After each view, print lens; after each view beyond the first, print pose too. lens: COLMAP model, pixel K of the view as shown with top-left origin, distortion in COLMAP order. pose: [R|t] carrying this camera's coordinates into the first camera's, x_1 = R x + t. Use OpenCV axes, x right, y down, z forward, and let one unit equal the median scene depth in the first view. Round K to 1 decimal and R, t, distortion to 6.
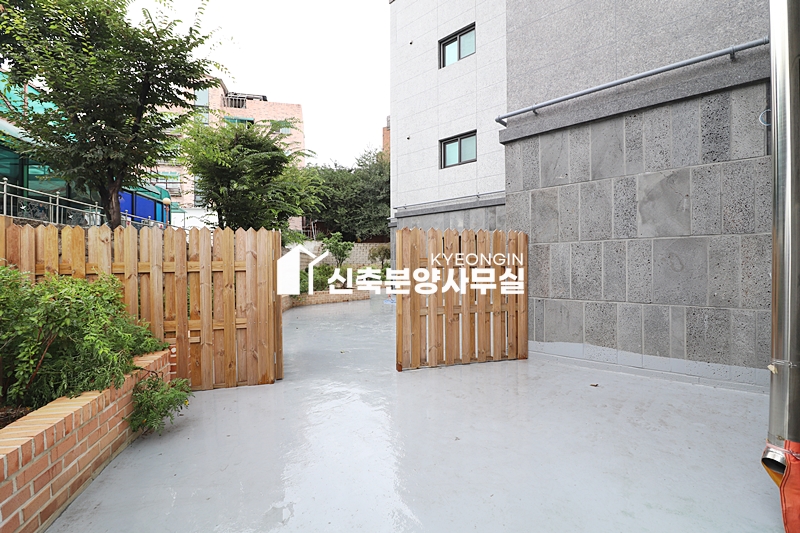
lens RADIAL K [[367.5, 0, 407.6], [0, 367.5, 266.8], [0, 0, 1]] dist [-0.000739, -0.011126]
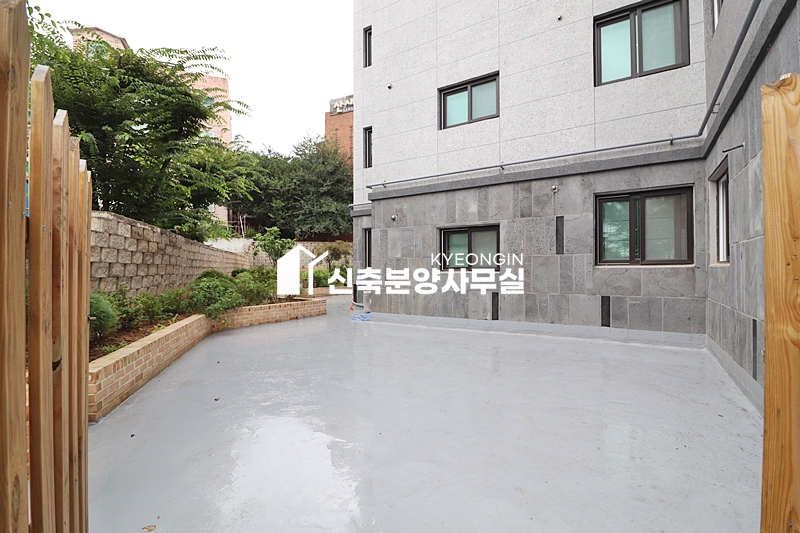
lens RADIAL K [[370.7, 0, 405.7], [0, 370.7, 266.6], [0, 0, 1]] dist [0.000387, -0.011671]
pose [[0.985845, 0.003029, 0.167634, -0.073204], [-0.001829, 0.999972, -0.007308, -0.001052], [-0.167651, 0.006897, 0.985822, 0.253953]]
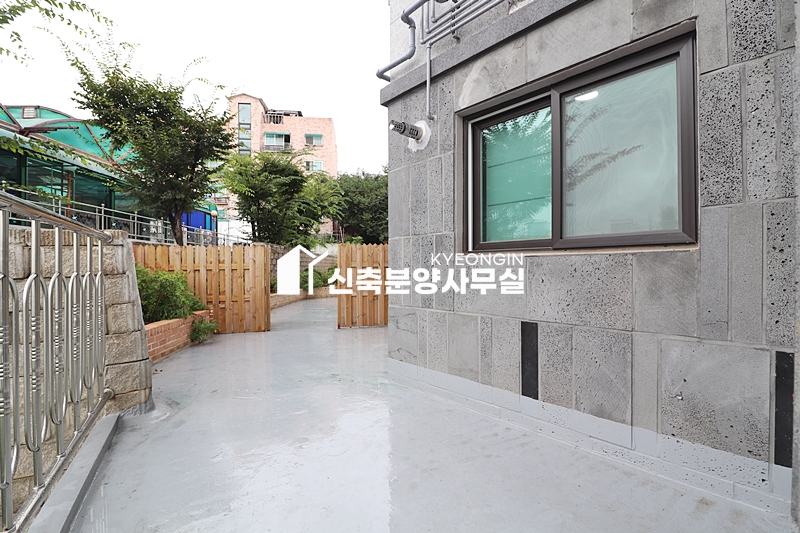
lens RADIAL K [[370.7, 0, 405.7], [0, 370.7, 266.6], [0, 0, 1]] dist [0.000387, -0.011671]
pose [[0.994000, -0.001142, -0.109377, 0.134808], [0.000823, 0.999995, -0.002961, 0.001518], [0.109380, 0.002853, 0.993996, -0.187774]]
